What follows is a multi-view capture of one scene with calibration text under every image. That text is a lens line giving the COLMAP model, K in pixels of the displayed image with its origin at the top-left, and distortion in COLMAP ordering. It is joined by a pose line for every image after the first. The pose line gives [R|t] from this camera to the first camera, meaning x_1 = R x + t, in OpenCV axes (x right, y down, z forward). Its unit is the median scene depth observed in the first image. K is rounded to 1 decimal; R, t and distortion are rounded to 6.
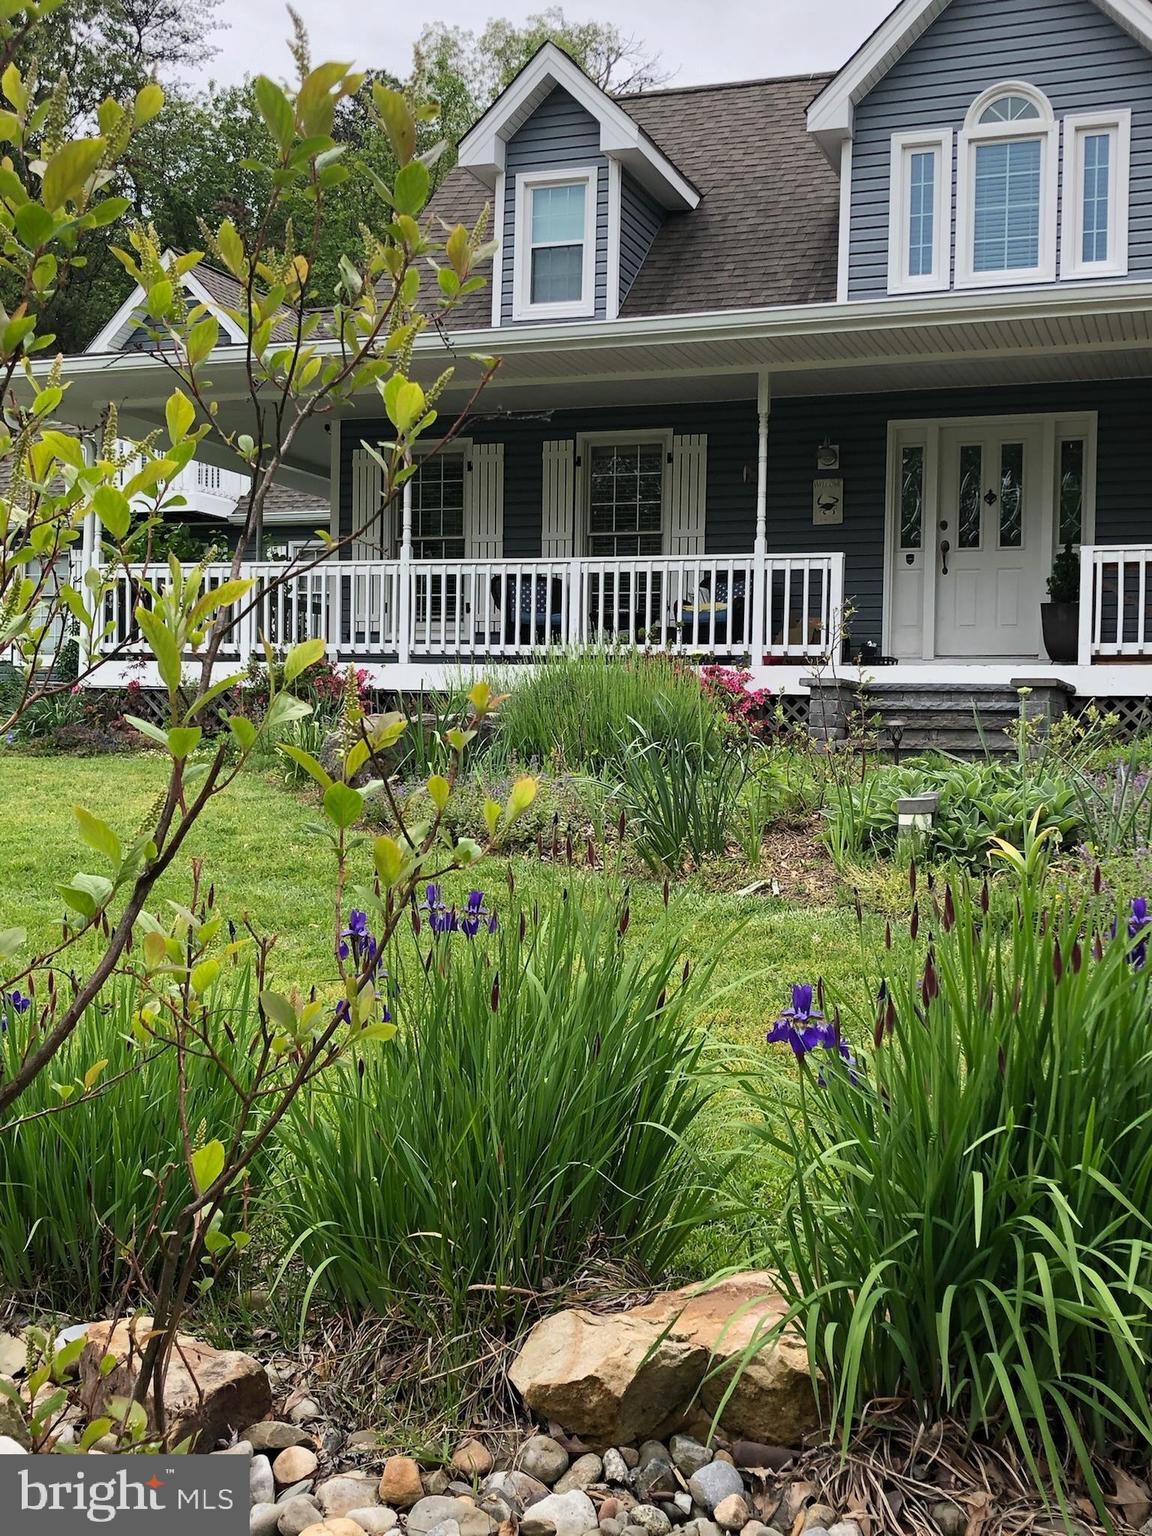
lens RADIAL K [[1765.5, 0, 576.0], [0, 1765.5, 768.0], [0, 0, 1]] dist [0.006539, -0.062675]
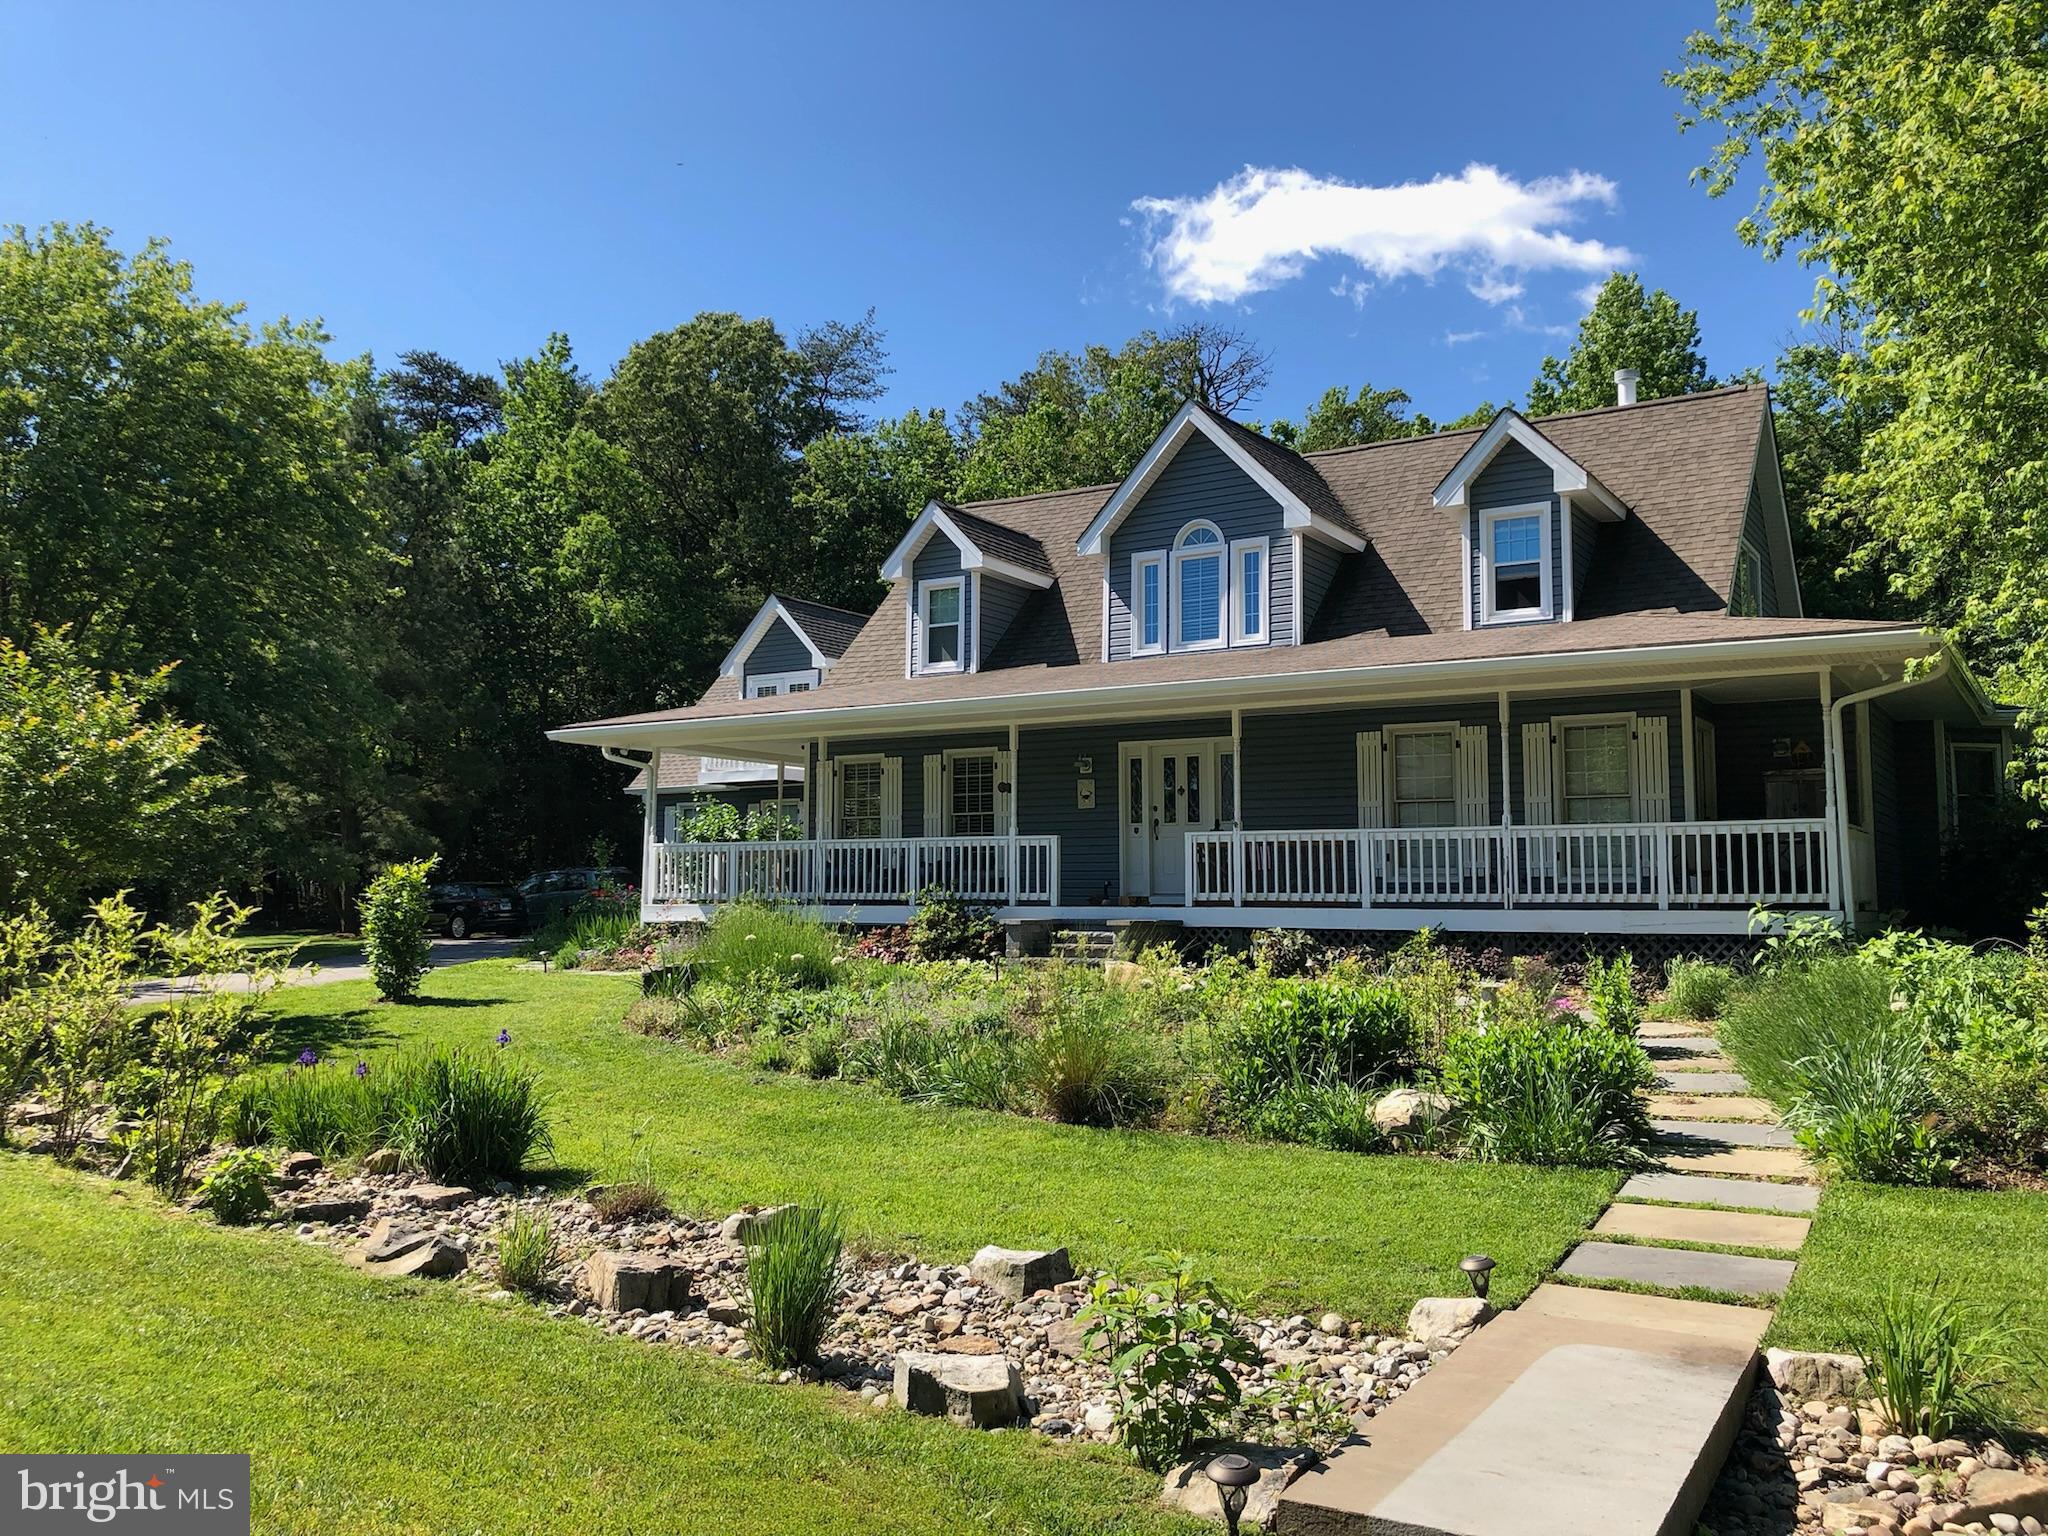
lens RADIAL K [[1669.3, 0, 1010.6], [0, 1669.3, 754.4], [0, 0, 1]] dist [0.122446, -0.314549]
pose [[0.979357, -0.033154, -0.199401, 0.374129], [0.011978, 0.994243, -0.106480, -0.030673], [0.201783, 0.101893, 0.974116, -0.447797]]
